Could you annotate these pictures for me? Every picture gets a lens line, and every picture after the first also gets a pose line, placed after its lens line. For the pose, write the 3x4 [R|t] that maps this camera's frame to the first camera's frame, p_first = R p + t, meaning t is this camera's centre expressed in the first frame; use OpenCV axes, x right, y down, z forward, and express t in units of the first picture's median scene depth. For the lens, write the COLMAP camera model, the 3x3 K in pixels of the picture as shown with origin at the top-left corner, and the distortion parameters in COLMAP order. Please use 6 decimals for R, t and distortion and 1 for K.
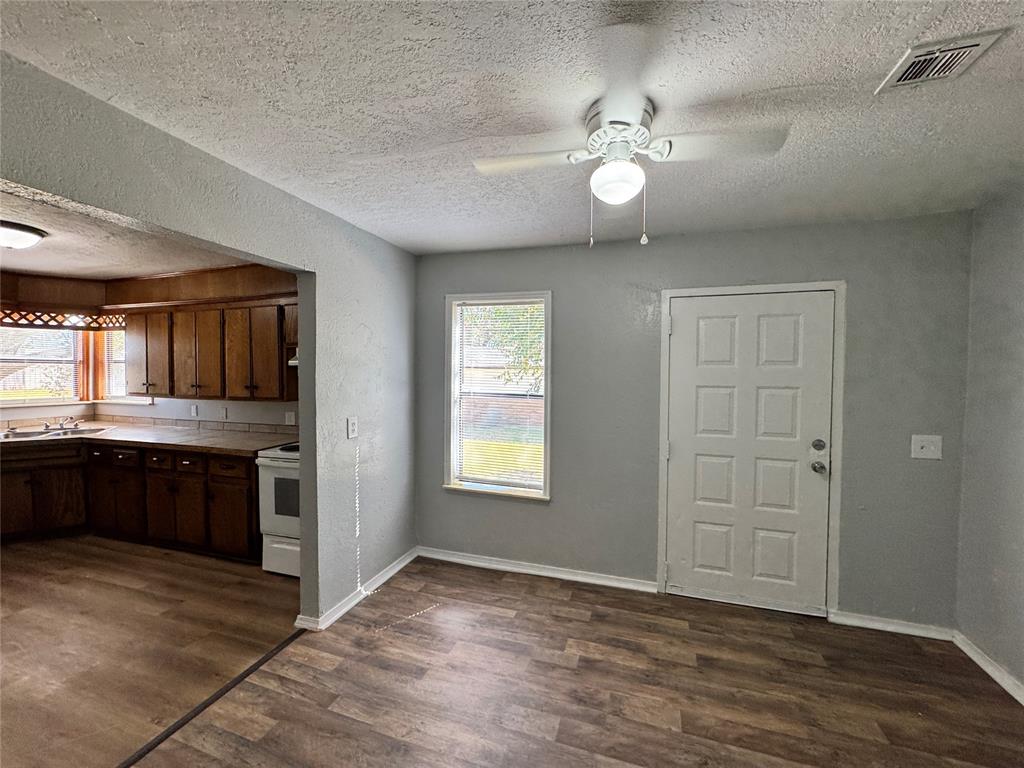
lens RADIAL K [[410.0, 0, 511.2], [0, 410.0, 382.3], [0, 0, 1]] dist [-0.003598, 0.000793]
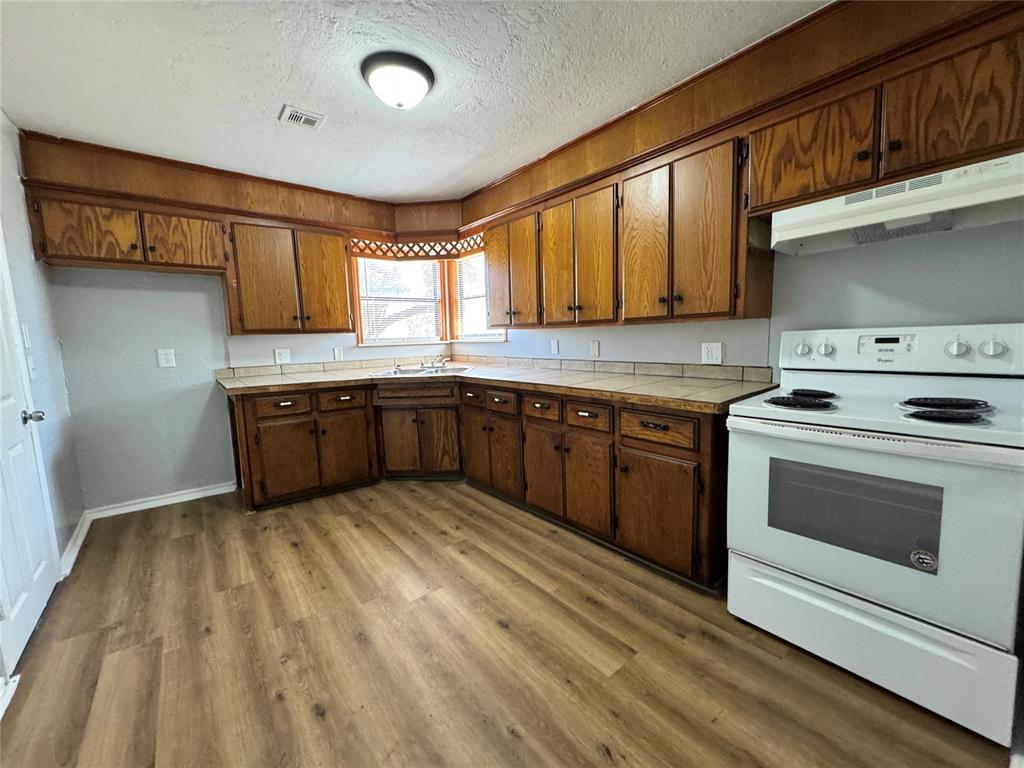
lens RADIAL K [[410.0, 0, 511.9], [0, 410.0, 383.9], [0, 0, 1]] dist [-0.003598, 0.000793]
pose [[0.839292, 0.036363, -0.542463, -0.497265], [0.021670, 0.994730, 0.100208, 0.071388], [0.543249, -0.095859, 0.834081, 0.349240]]
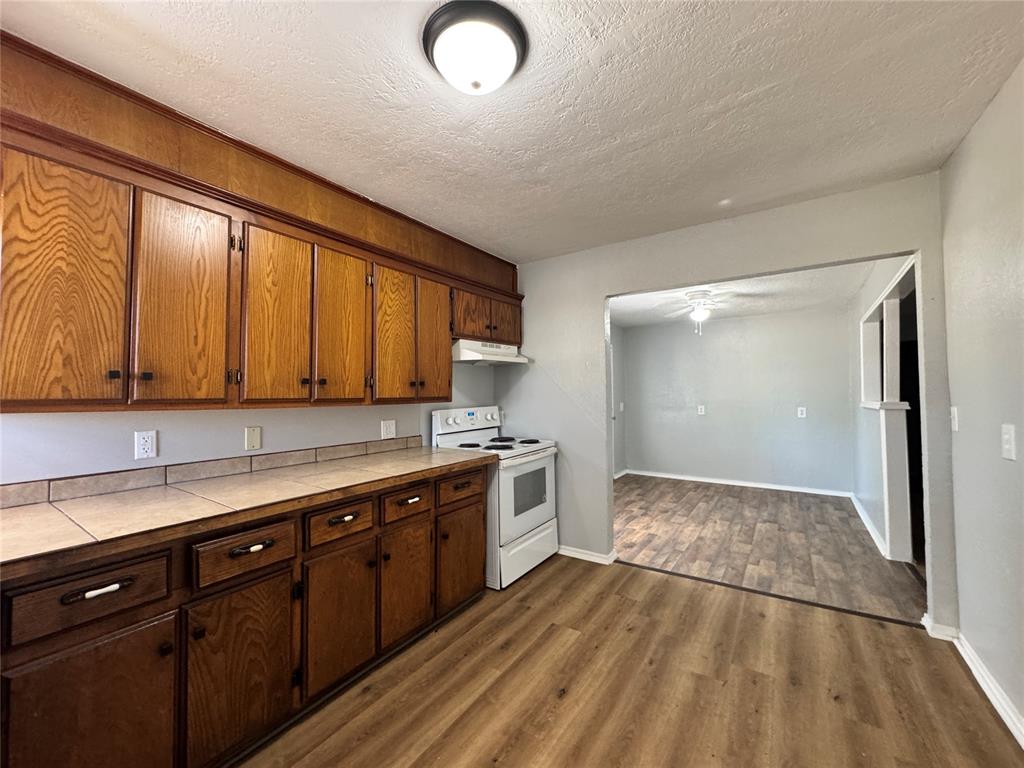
lens RADIAL K [[410.0, 0, 513.3], [0, 410.0, 383.9], [0, 0, 1]] dist [-0.003598, 0.000793]
pose [[0.268311, 0.020547, 0.963113, -1.290685], [0.031596, 0.999047, -0.030116, 0.039370], [-0.962814, 0.038511, 0.267406, 0.640863]]
